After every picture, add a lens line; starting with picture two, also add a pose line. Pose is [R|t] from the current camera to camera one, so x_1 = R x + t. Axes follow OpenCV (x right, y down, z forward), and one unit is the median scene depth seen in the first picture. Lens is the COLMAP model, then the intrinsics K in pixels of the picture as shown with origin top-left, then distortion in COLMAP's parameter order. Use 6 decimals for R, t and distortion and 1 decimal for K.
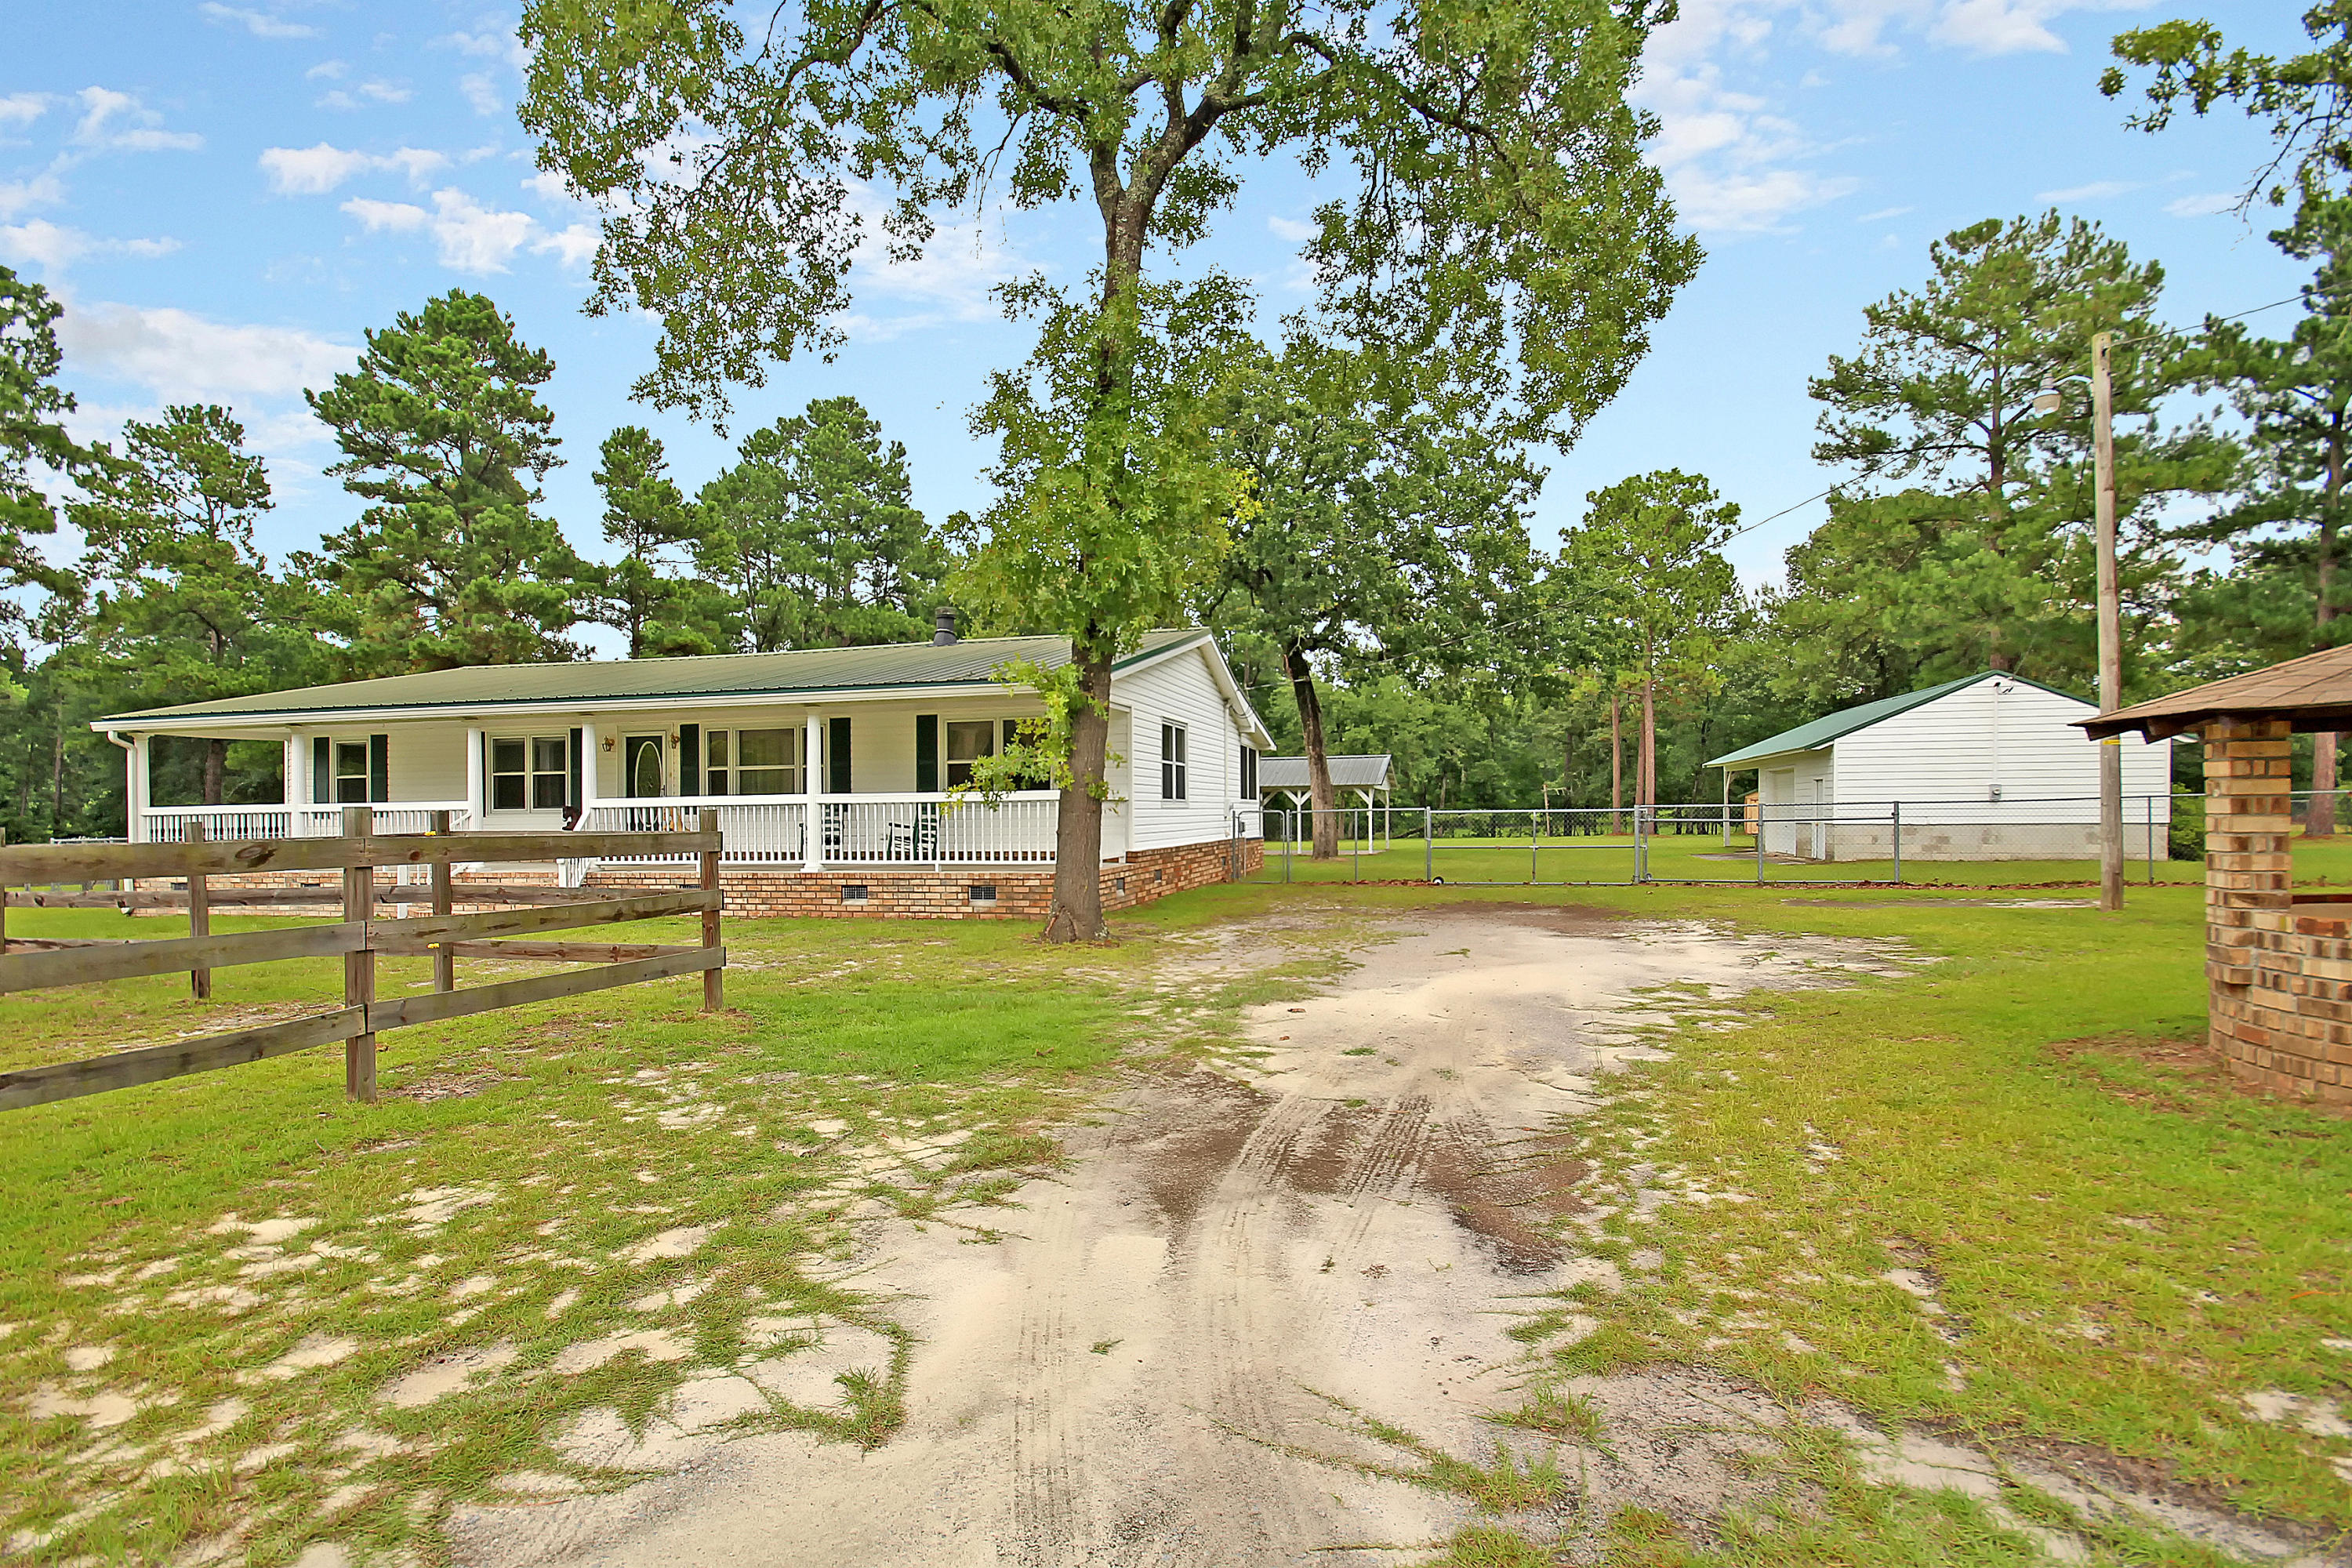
lens RADIAL K [[1090.1, 0, 1182.7], [0, 1090.1, 808.7], [0, 0, 1]] dist [0.002336, 0.000382]
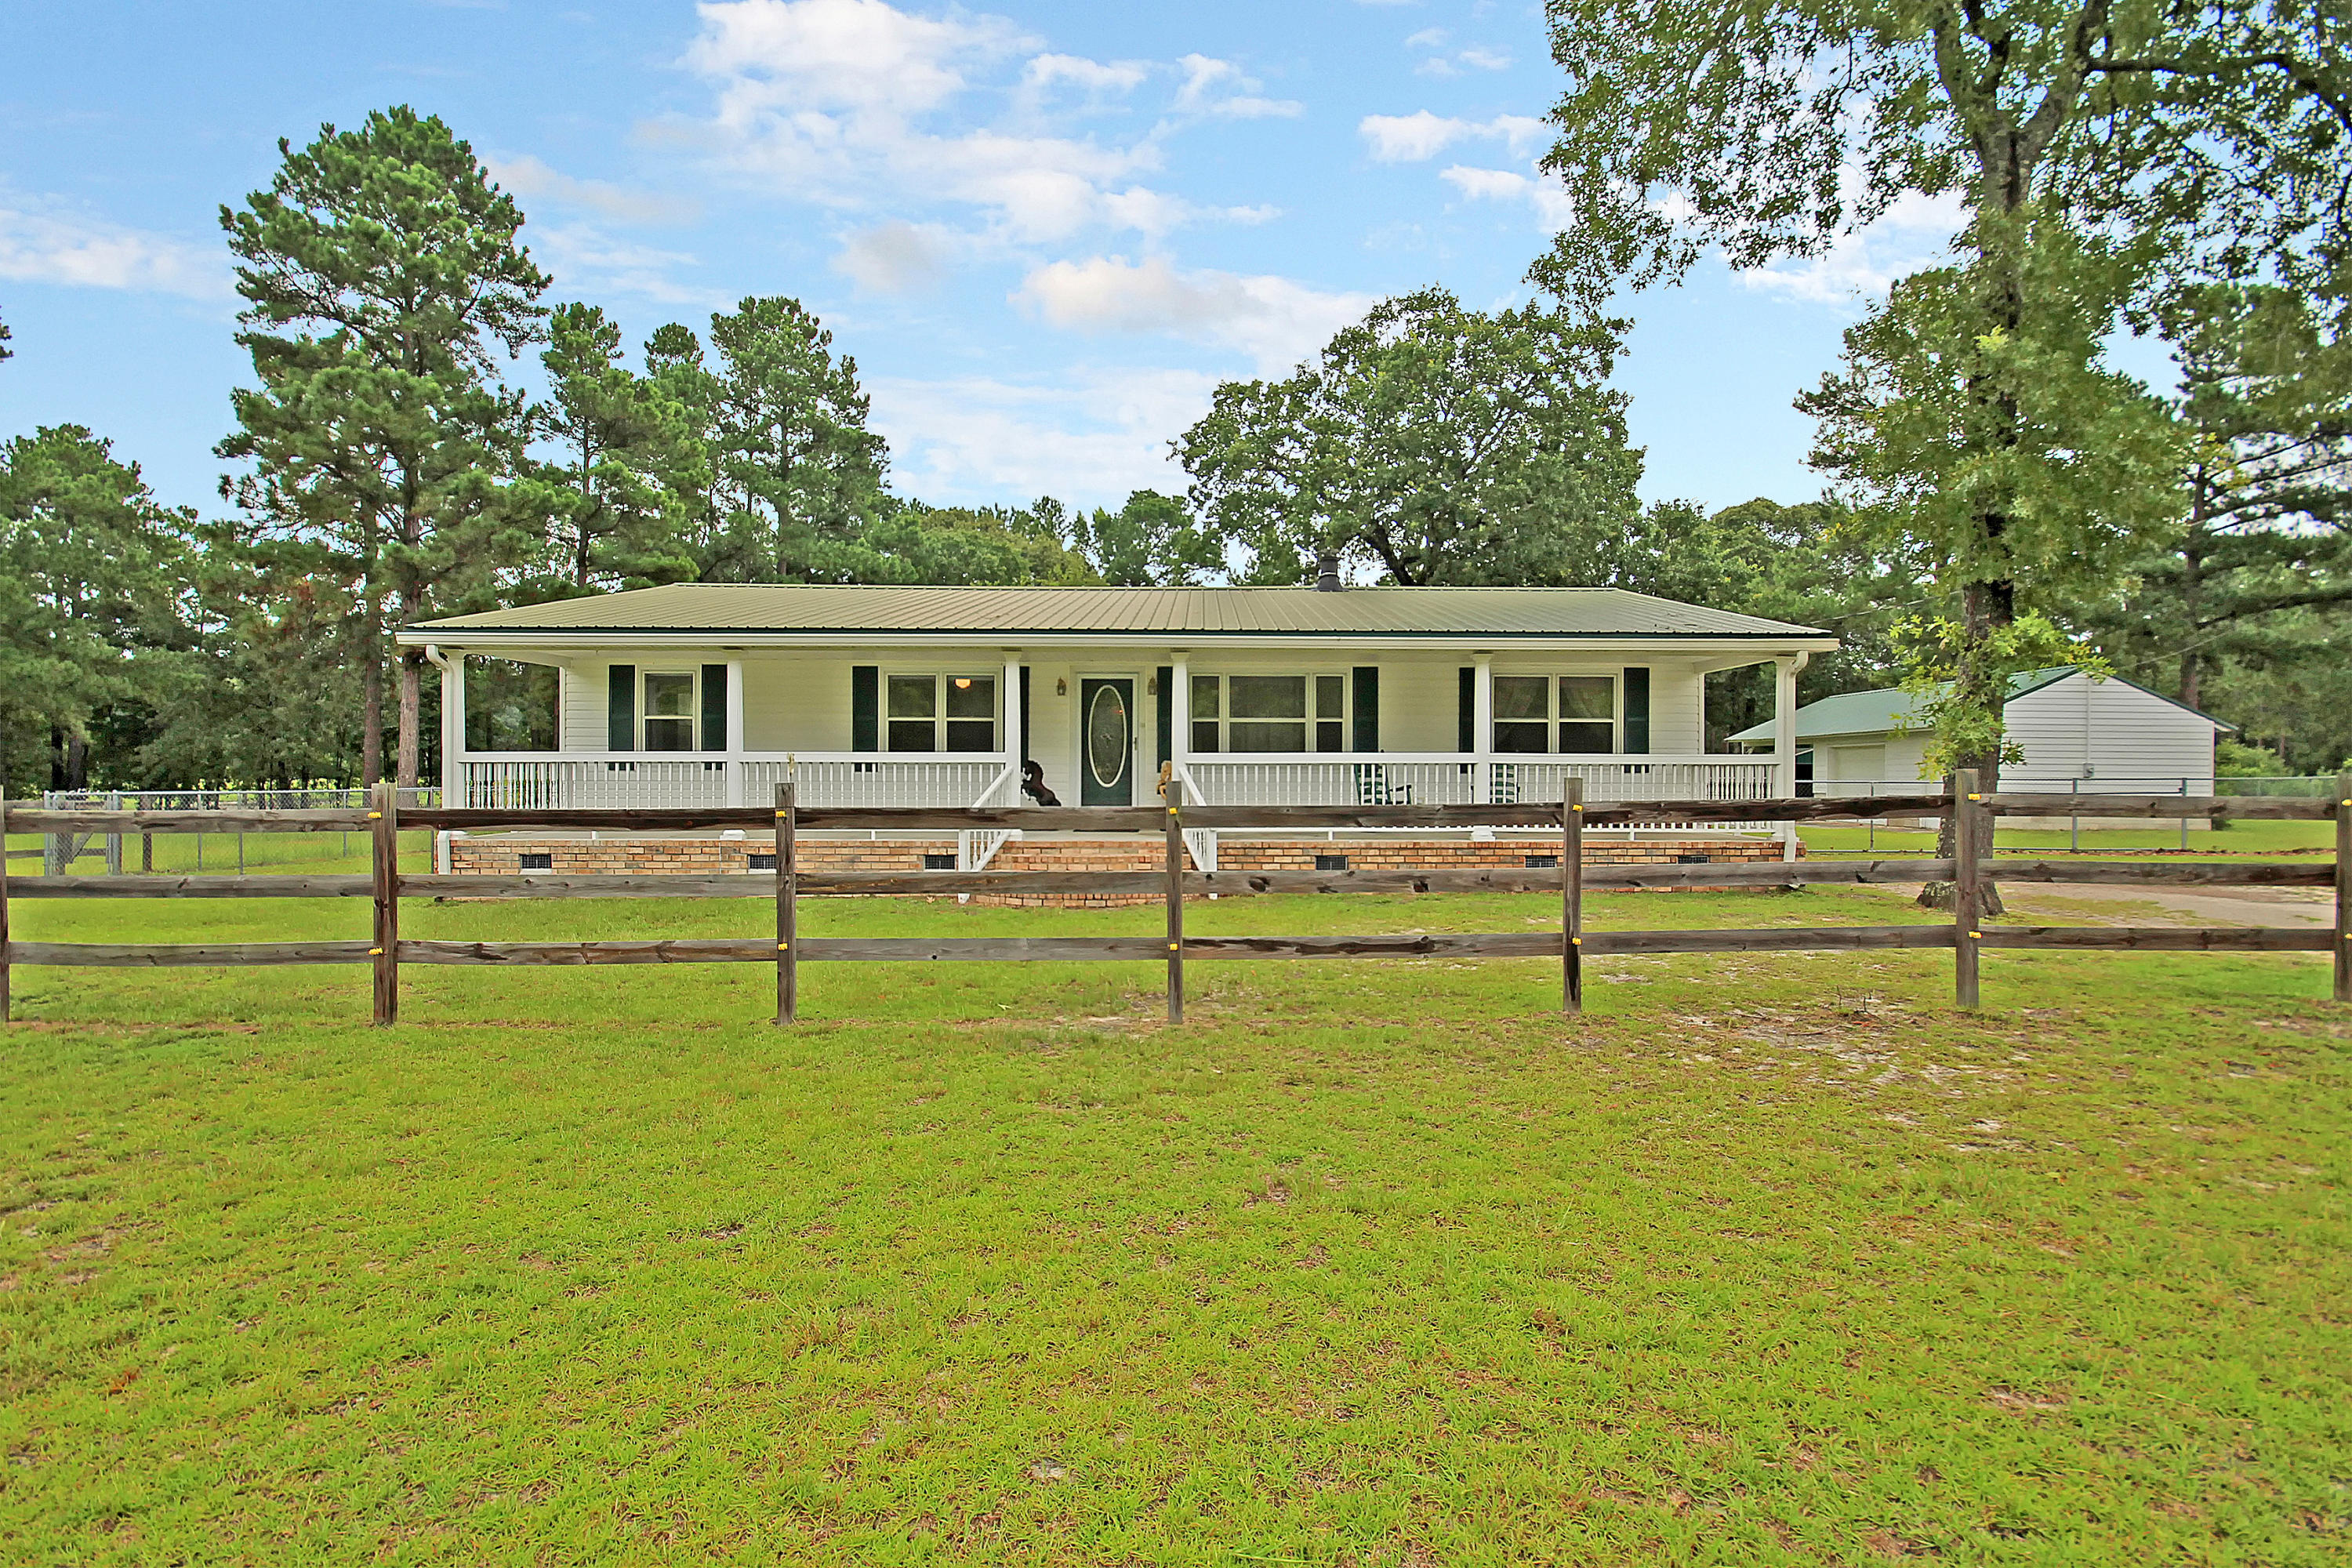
lens RADIAL K [[1101.4, 0, 1176.2], [0, 1101.4, 808.8], [0, 0, 1]] dist [-0.006554, 0.000026]
pose [[0.970047, 0.008334, 0.242774, -0.595504], [-0.015651, 0.999479, 0.028224, 0.008151], [-0.242412, -0.031178, 0.969672, 0.146266]]
